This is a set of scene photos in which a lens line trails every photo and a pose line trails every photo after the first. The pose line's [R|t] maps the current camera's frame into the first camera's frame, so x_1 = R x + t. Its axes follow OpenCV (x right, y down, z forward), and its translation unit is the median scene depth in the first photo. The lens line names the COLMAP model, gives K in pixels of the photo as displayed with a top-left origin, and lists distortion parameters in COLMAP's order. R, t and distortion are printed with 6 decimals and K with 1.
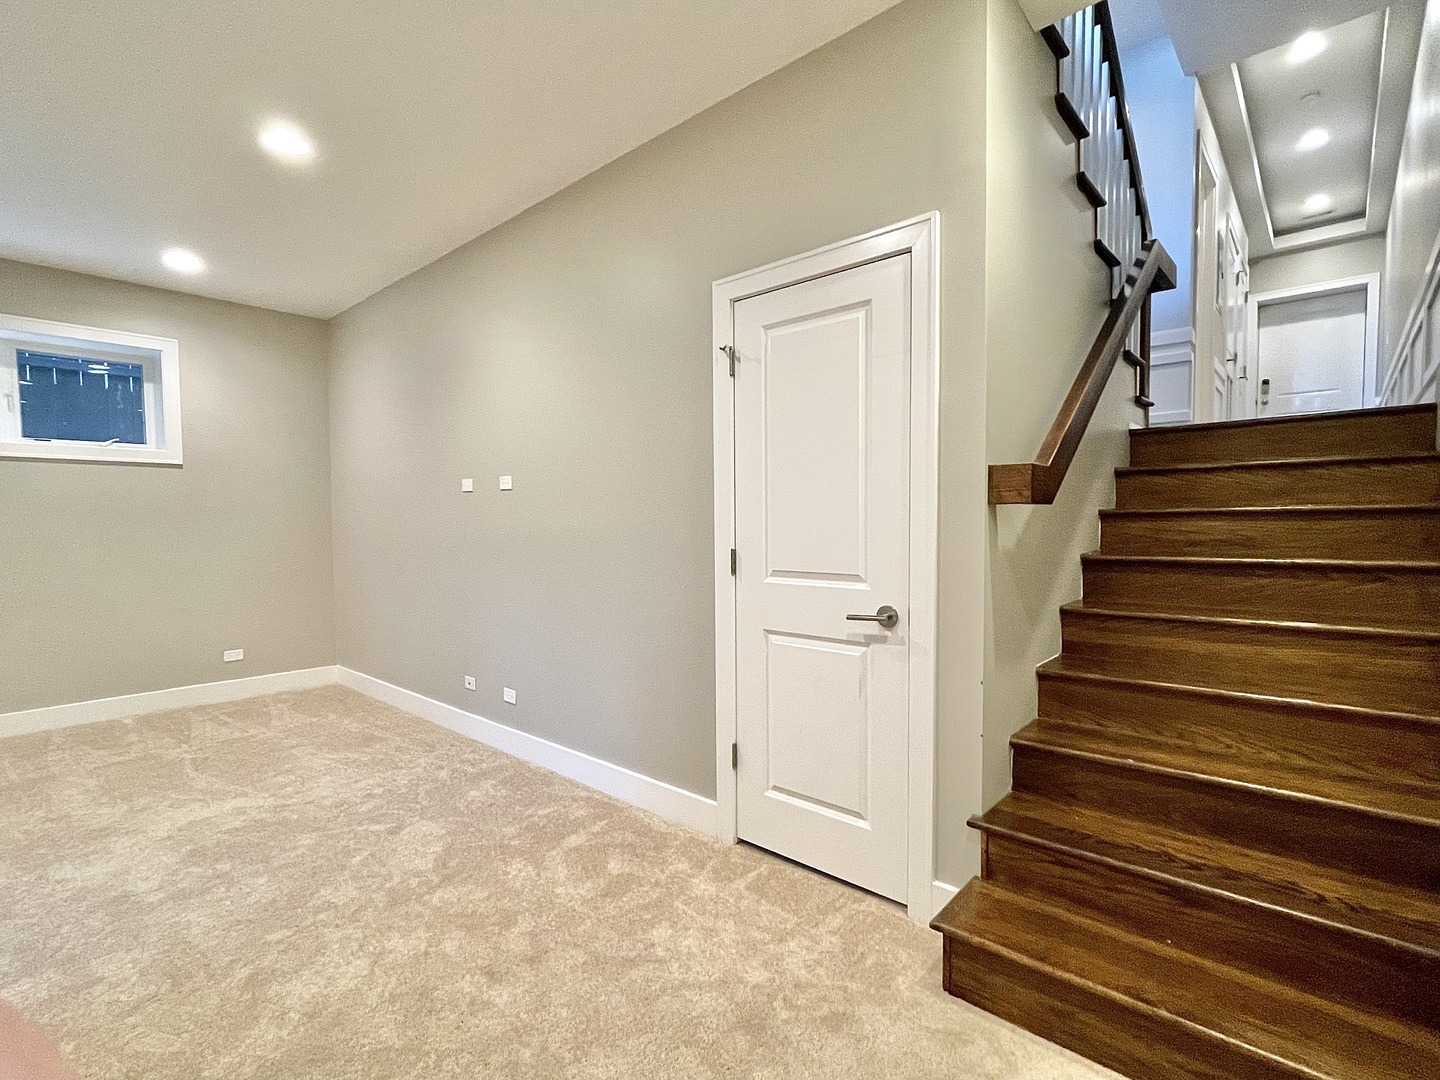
lens RADIAL K [[710.8, 0, 717.4], [0, 710.8, 544.4], [0, 0, 1]] dist [-0.000916, 0.000432]
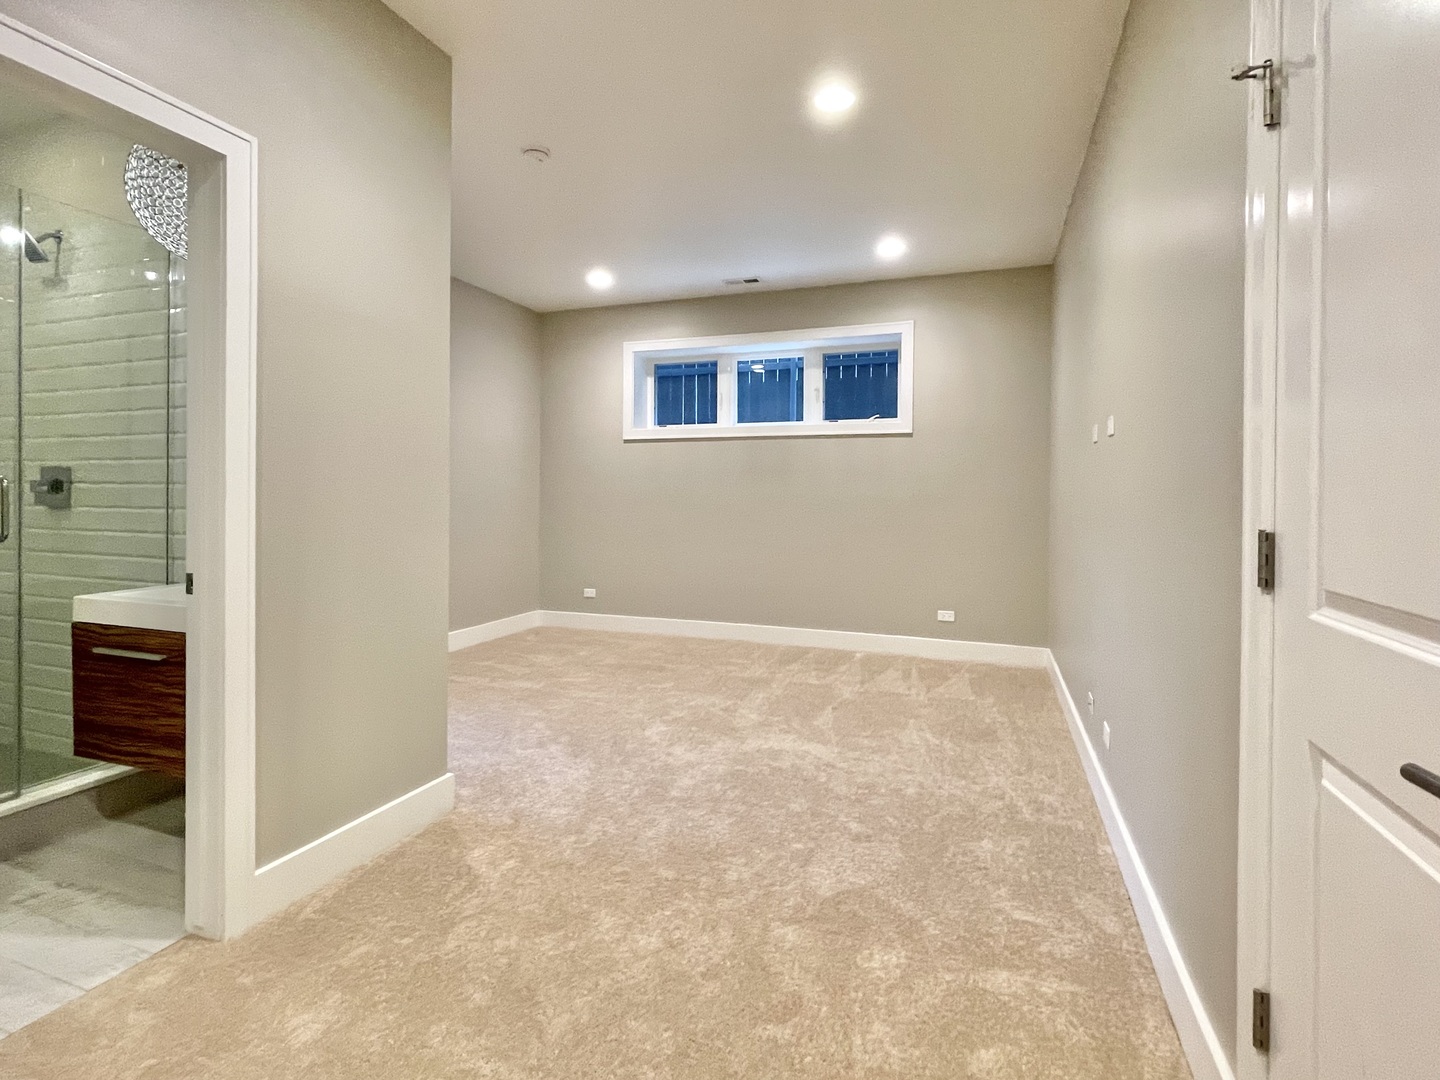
lens RADIAL K [[710.8, 0, 617.5], [0, 710.8, 494.6], [0, 0, 1]] dist [-0.000916, 0.000432]
pose [[0.365233, 0.022130, -0.930653, 0.194752], [-0.047979, 0.998836, 0.004922, -0.002896], [0.929679, 0.042855, 0.365869, 0.330584]]
